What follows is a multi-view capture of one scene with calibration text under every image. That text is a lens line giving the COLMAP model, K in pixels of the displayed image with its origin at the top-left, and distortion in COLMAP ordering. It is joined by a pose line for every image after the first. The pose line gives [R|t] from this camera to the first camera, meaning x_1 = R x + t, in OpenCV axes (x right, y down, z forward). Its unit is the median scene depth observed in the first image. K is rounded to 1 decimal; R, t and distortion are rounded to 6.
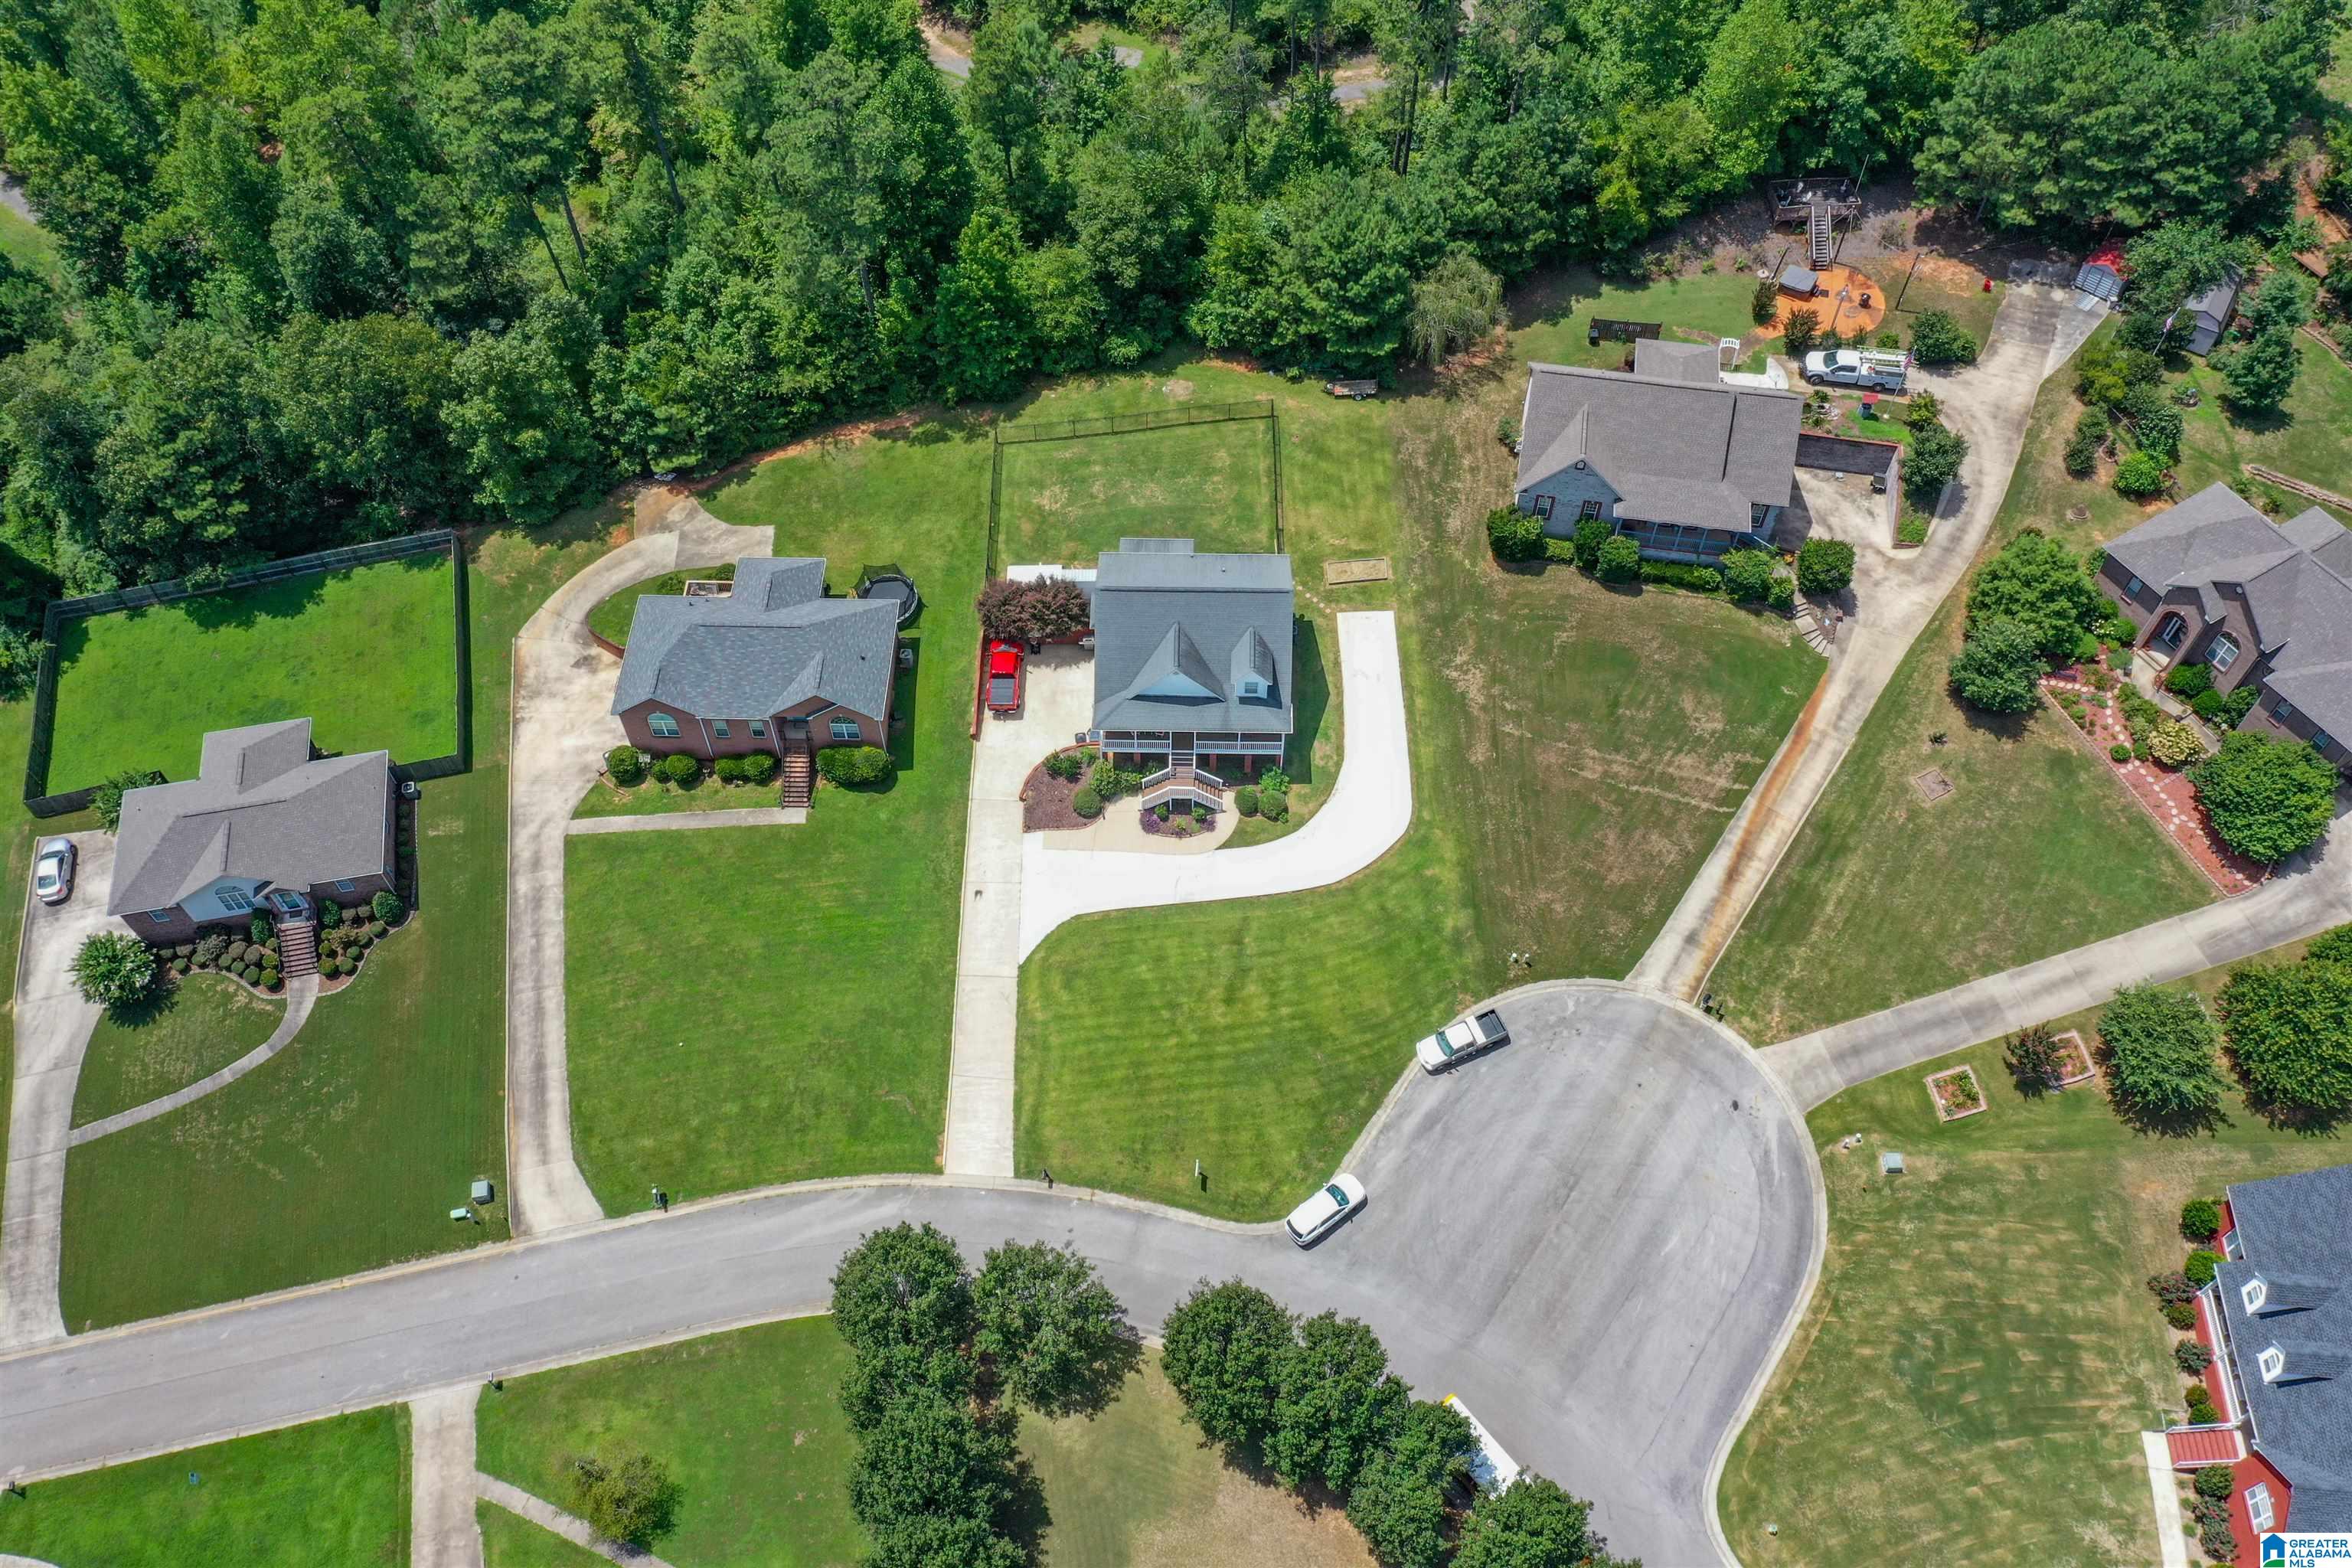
lens RADIAL K [[1832.1, 0, 1181.1], [0, 1832.1, 781.0], [0, 0, 1]] dist [0.004344, -0.007703]
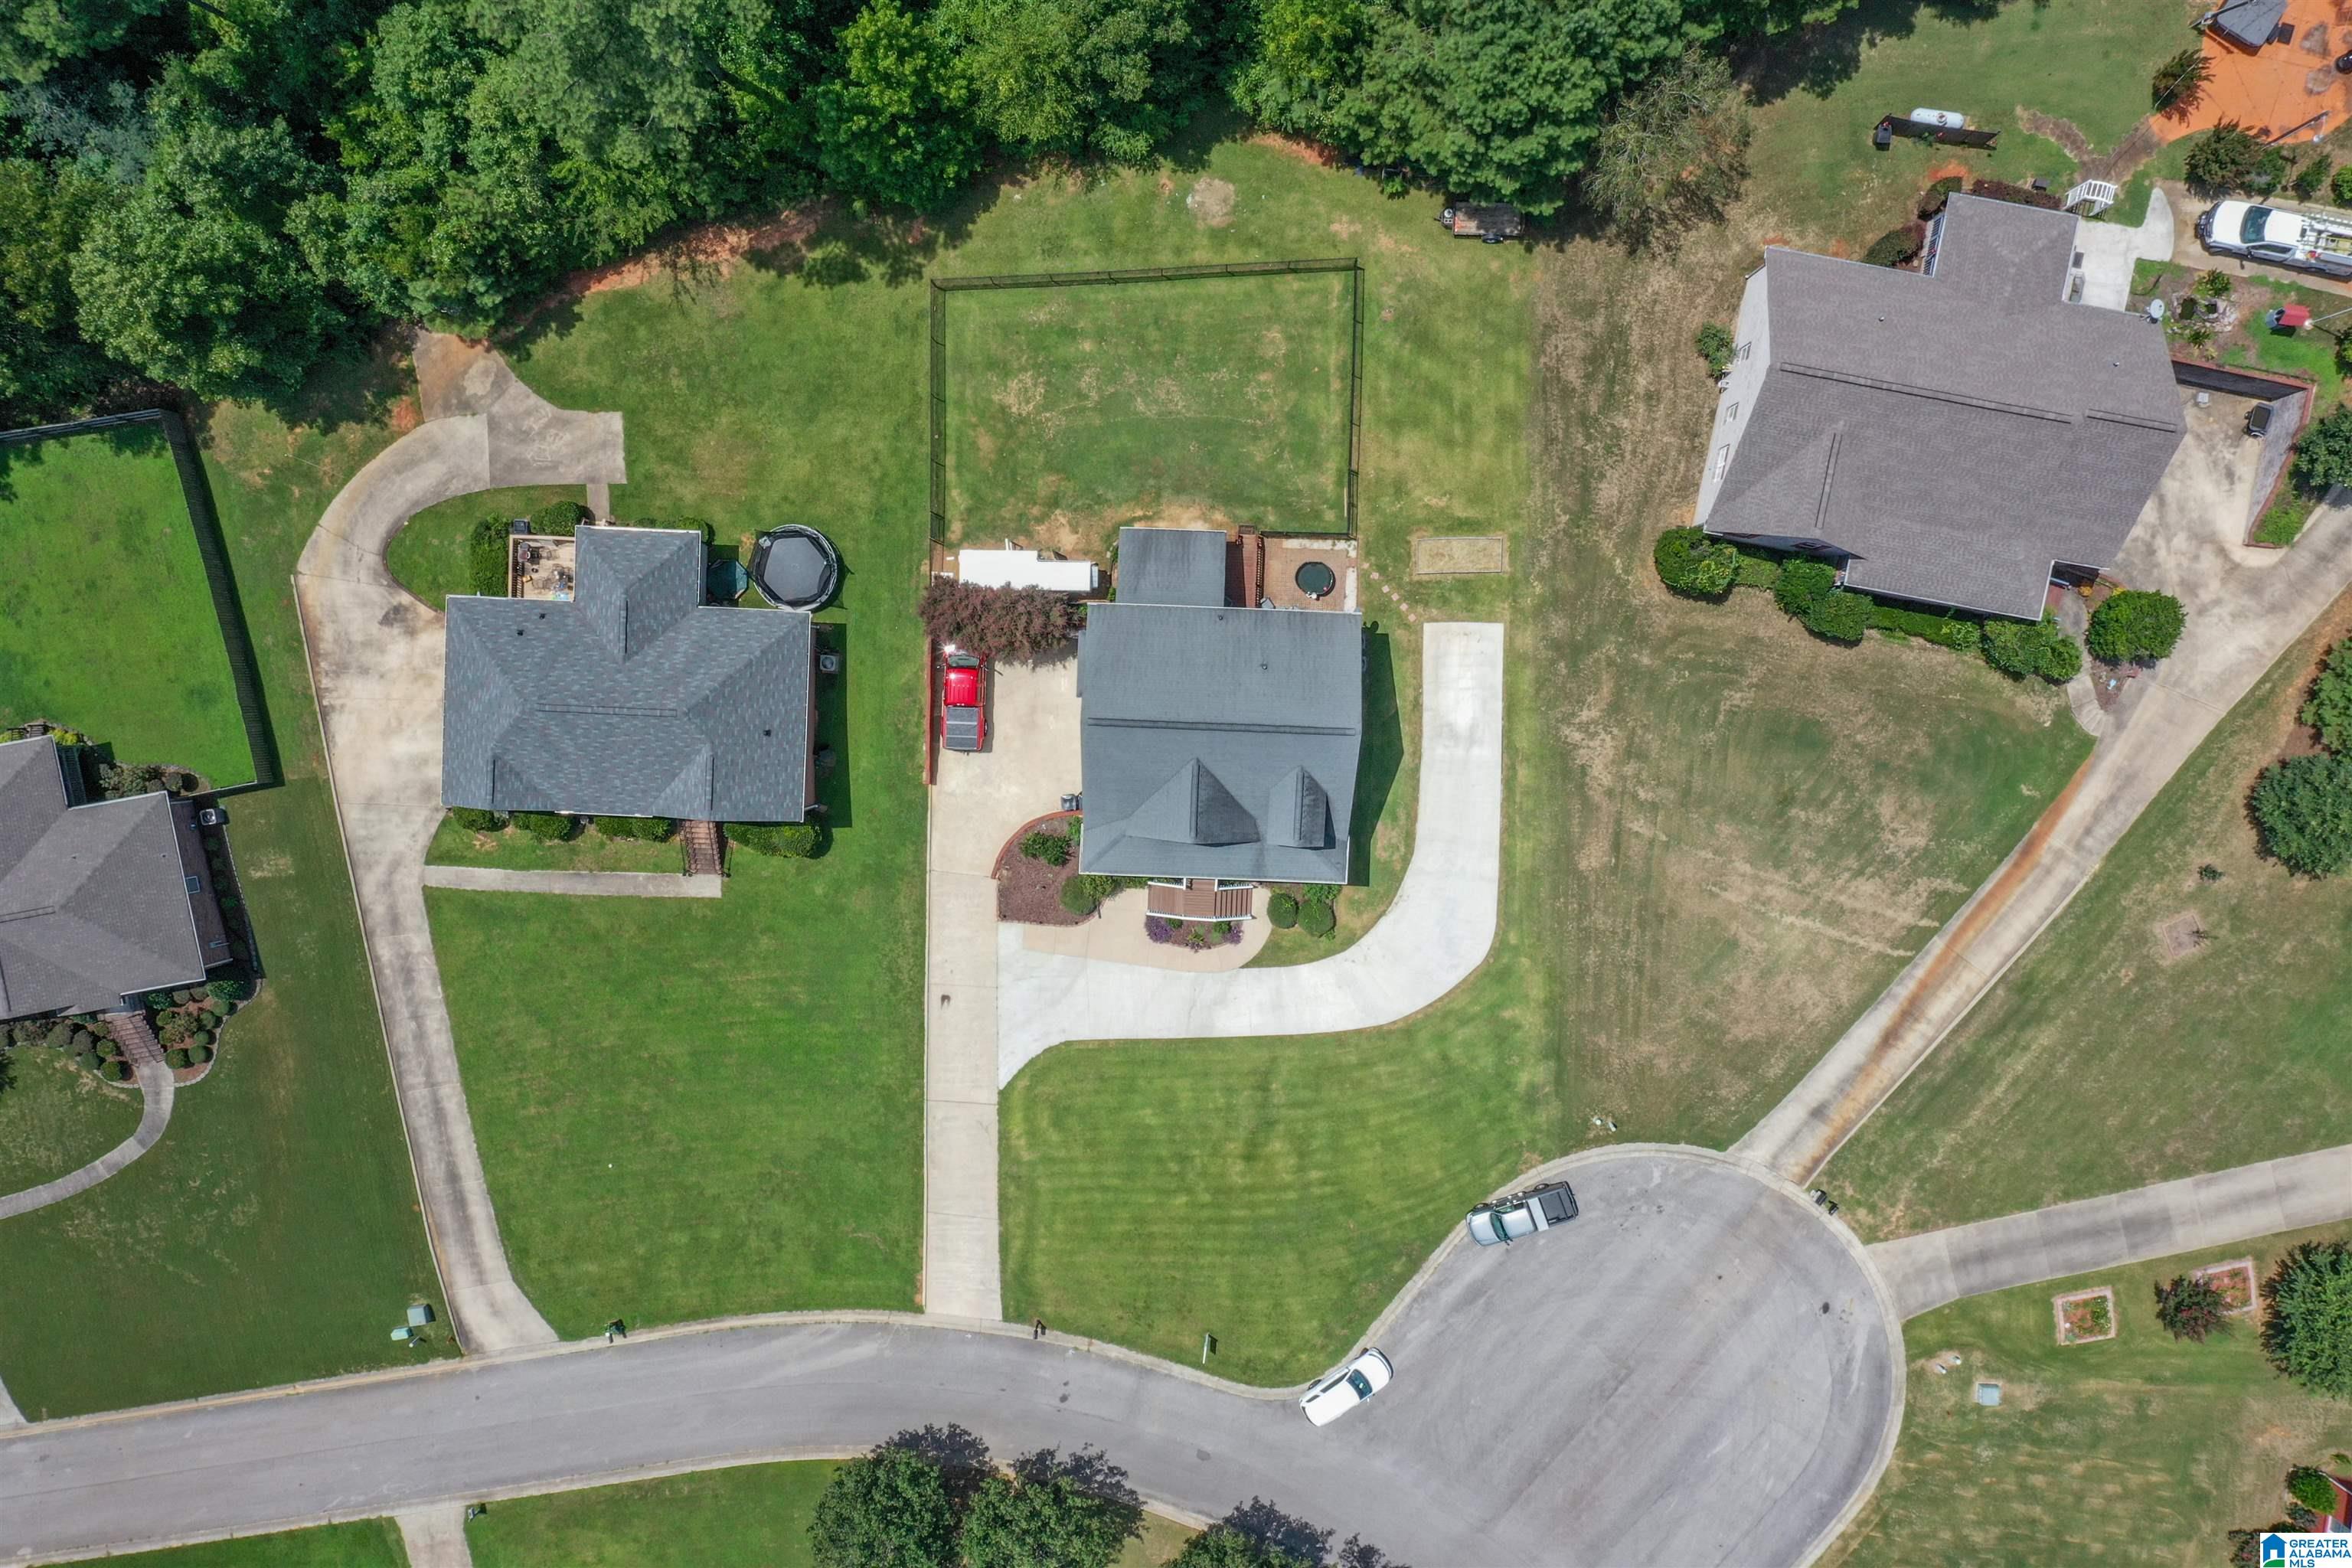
lens RADIAL K [[1832.1, 0, 1181.1], [0, 1832.1, 781.0], [0, 0, 1]] dist [0.004344, -0.007703]
pose [[0.999532, 0.025918, -0.016230, 0.003857], [-0.010675, 0.793084, 0.609018, -0.503990], [0.028656, -0.608560, 0.792990, 0.417040]]
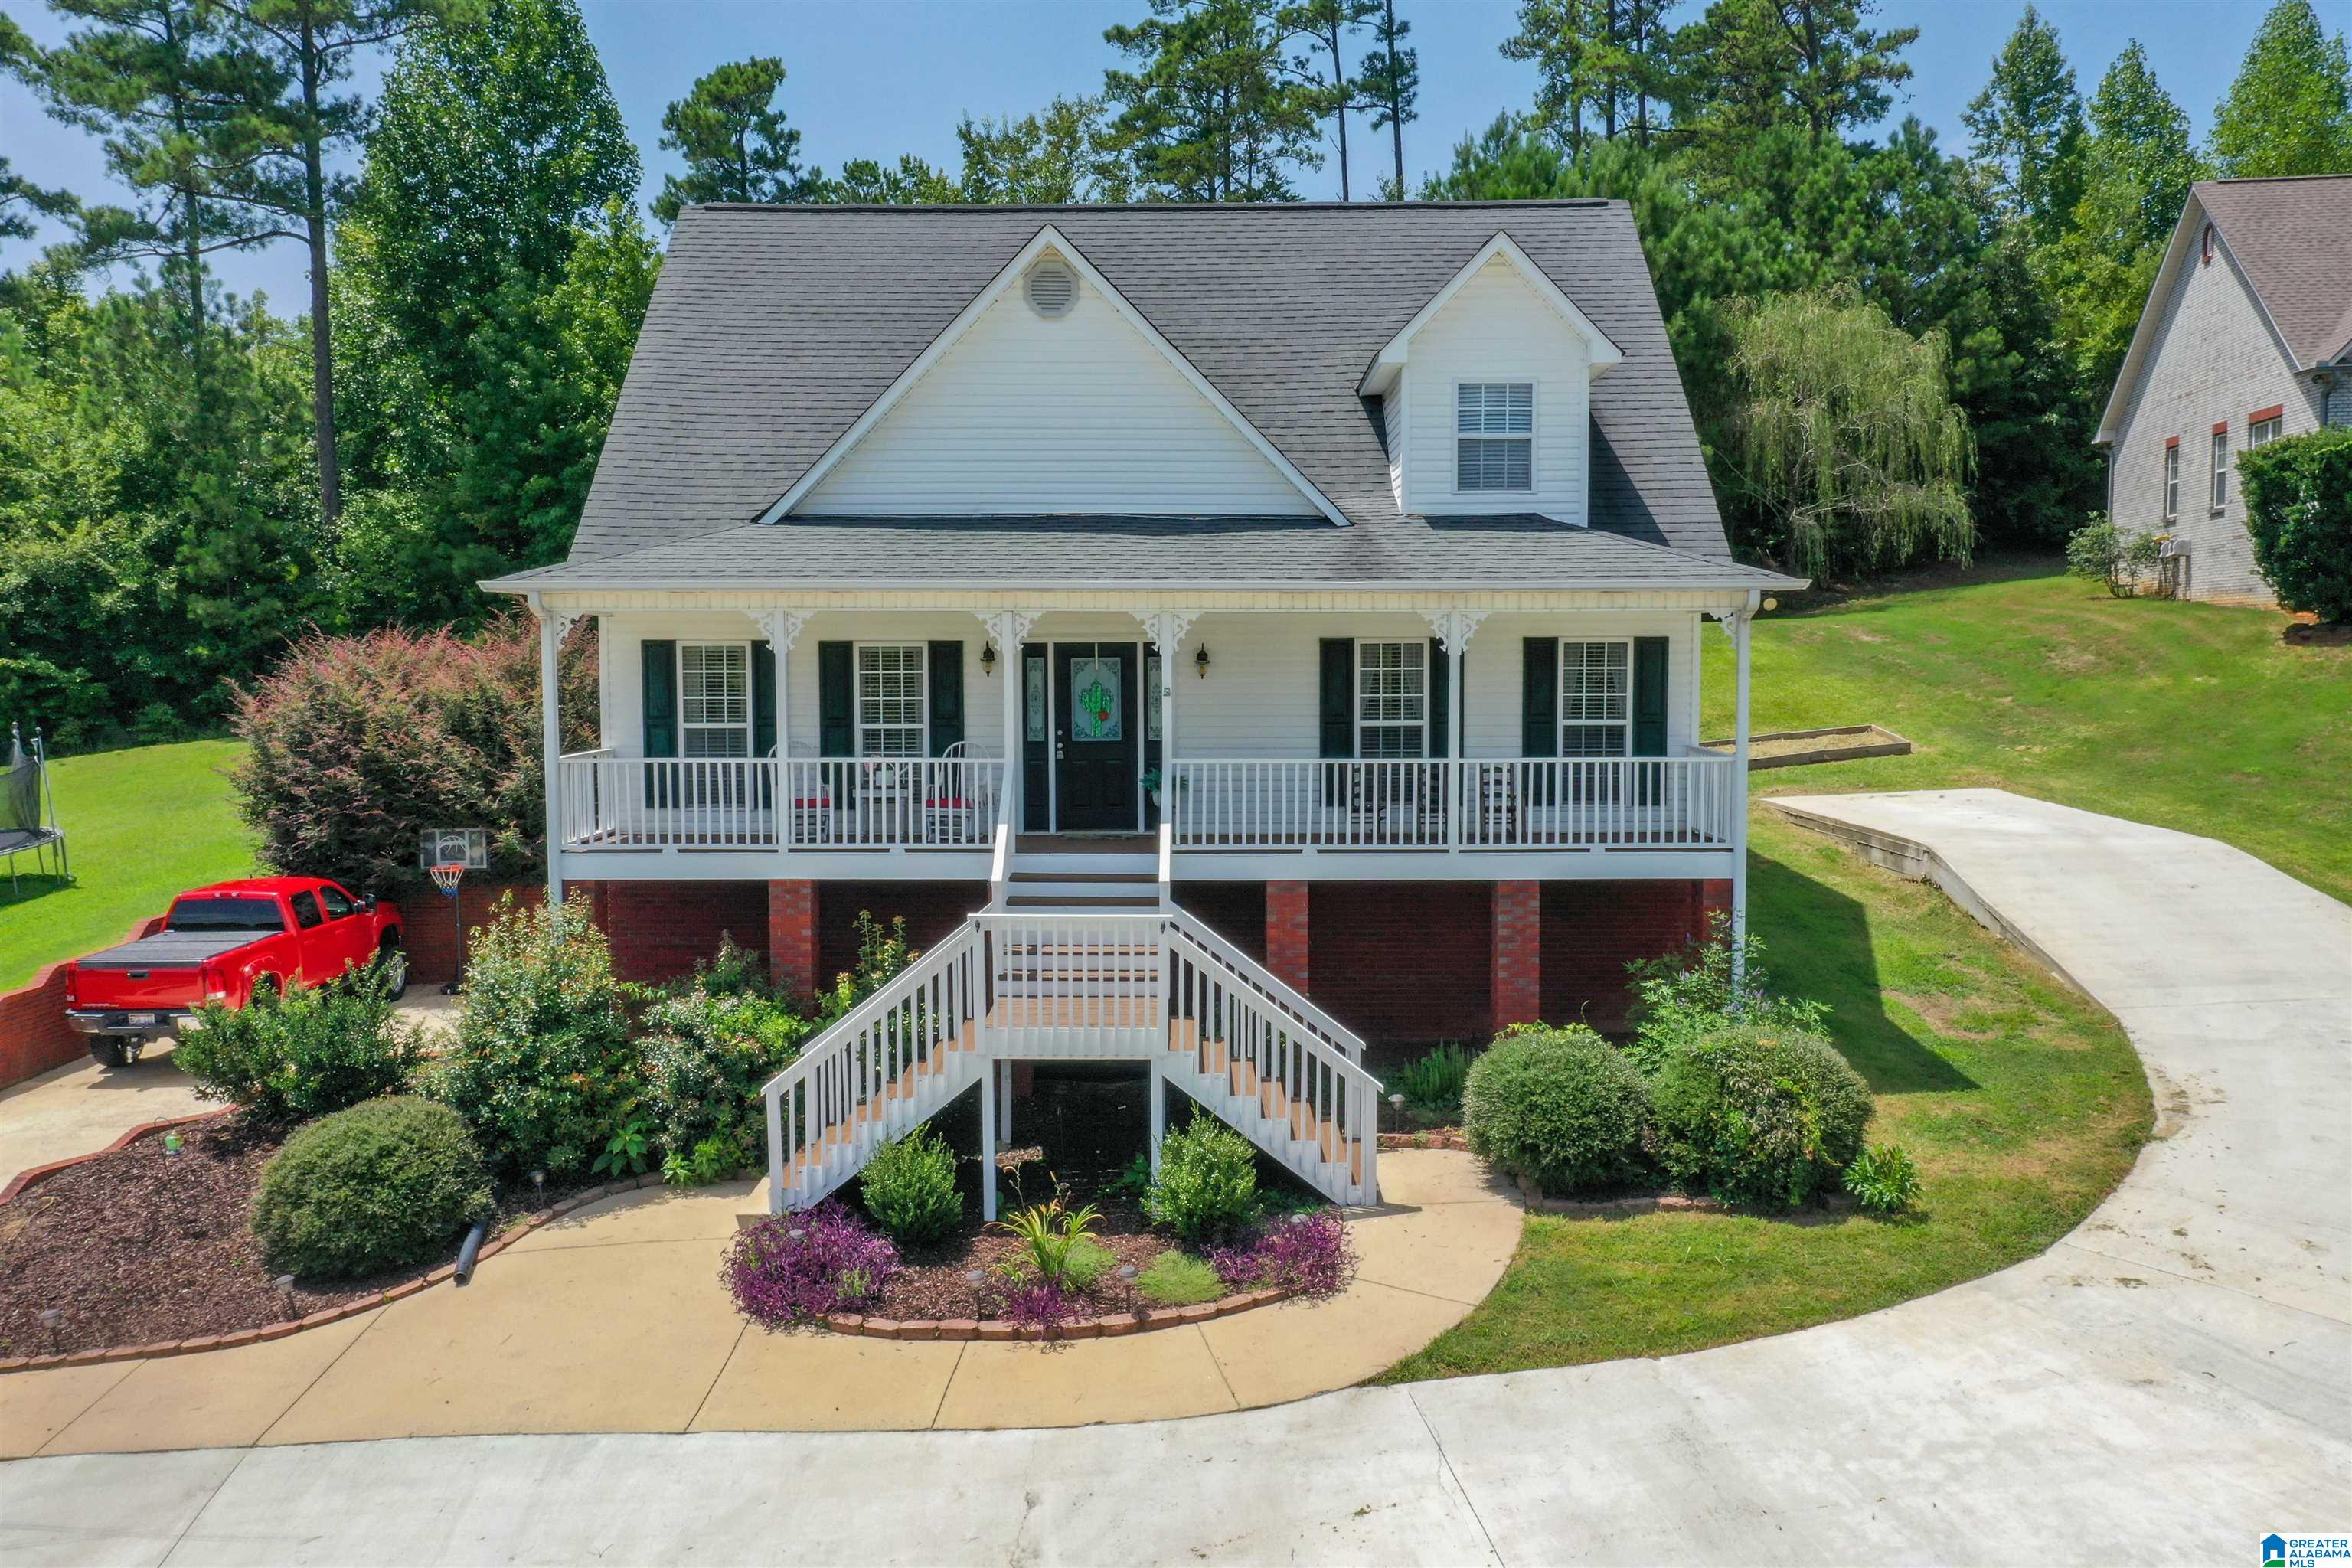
lens RADIAL K [[1859.9, 0, 1176.0], [0, 1859.9, 784.0], [0, 0, 1]] dist [0.003229, 0.003790]
pose [[0.999877, -0.006176, 0.014399, 0.005972], [0.015064, 0.631545, -0.775193, 0.099947], [-0.004306, 0.775315, 0.631560, 0.894535]]
